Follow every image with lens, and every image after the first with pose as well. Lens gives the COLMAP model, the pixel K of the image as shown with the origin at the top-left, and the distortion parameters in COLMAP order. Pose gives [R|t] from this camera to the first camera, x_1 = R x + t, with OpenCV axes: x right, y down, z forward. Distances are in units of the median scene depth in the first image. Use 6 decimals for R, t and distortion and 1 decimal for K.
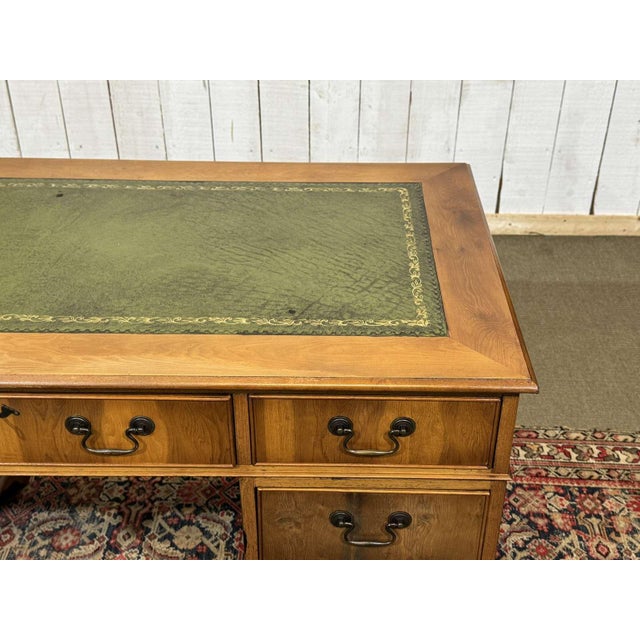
lens RADIAL K [[860.3, 0, 322.8], [0, 860.3, 322.9], [0, 0, 1]] dist [0.234841, -0.650203]
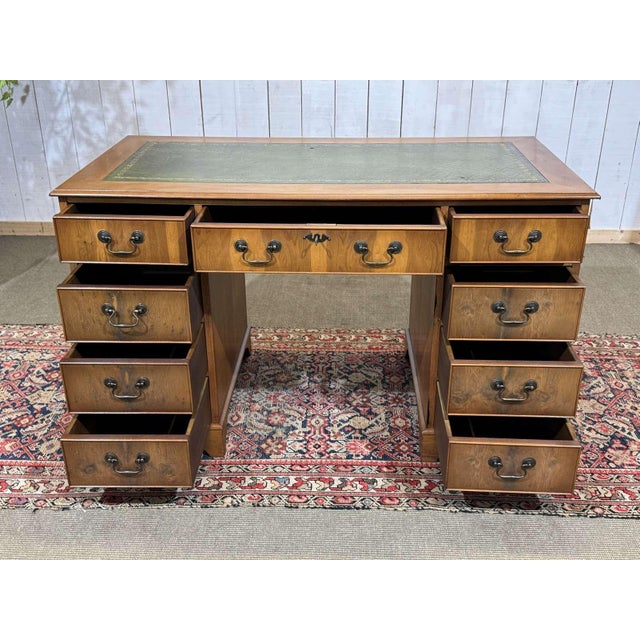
lens RADIAL K [[728.9, 0, 319.5], [0, 728.9, 318.1], [0, 0, 1]] dist [0.194050, -0.470783]
pose [[0.999852, 0.002857, -0.016983, -0.263068], [-0.005193, 0.990261, -0.139124, 0.424280], [0.016420, 0.139192, 0.990129, -0.470973]]
